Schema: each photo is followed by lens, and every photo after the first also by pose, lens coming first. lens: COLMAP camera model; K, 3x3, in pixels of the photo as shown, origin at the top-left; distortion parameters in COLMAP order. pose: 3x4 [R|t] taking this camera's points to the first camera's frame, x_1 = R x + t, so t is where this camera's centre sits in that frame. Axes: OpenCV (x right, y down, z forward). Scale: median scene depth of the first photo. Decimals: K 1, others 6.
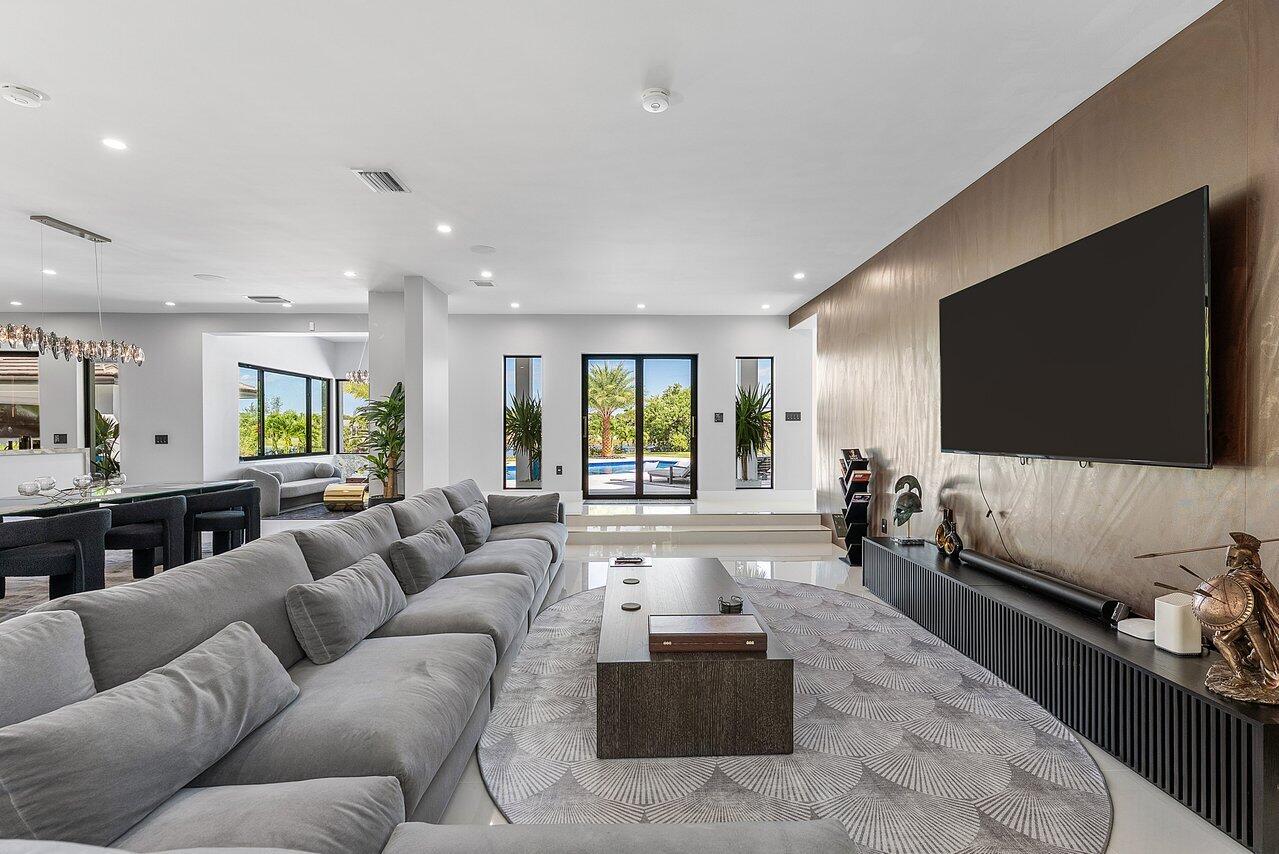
lens RADIAL K [[581.4, 0, 643.6], [0, 581.4, 439.4], [0, 0, 1]] dist [-0.000545, 0.000672]
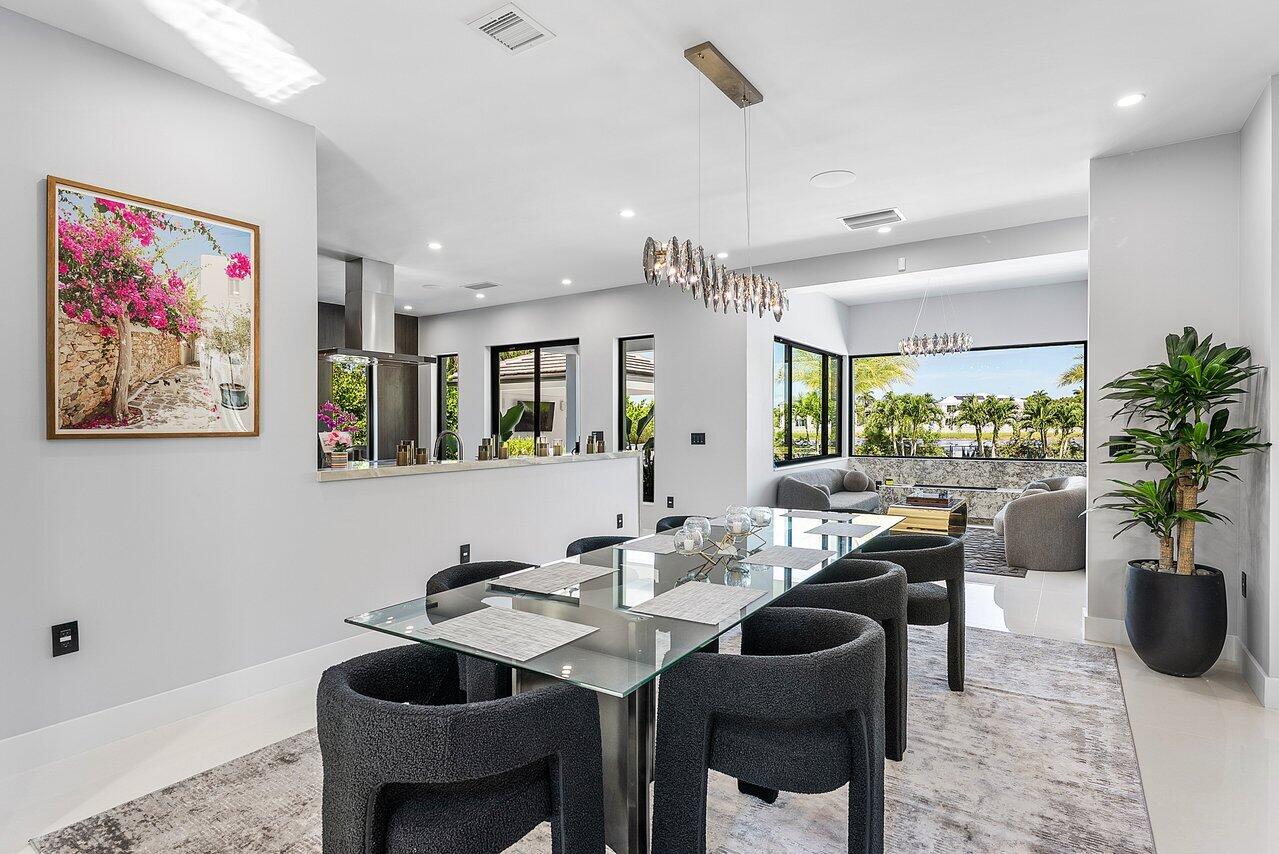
lens RADIAL K [[644.6, 0, 643.0], [0, 644.6, 429.8], [0, 0, 1]] dist [0.000254, -0.000244]
pose [[0.817540, 0.000675, -0.575871, -0.378883], [-0.002235, 0.999995, -0.002002, -0.009645], [0.575867, 0.002924, 0.817538, 0.244969]]
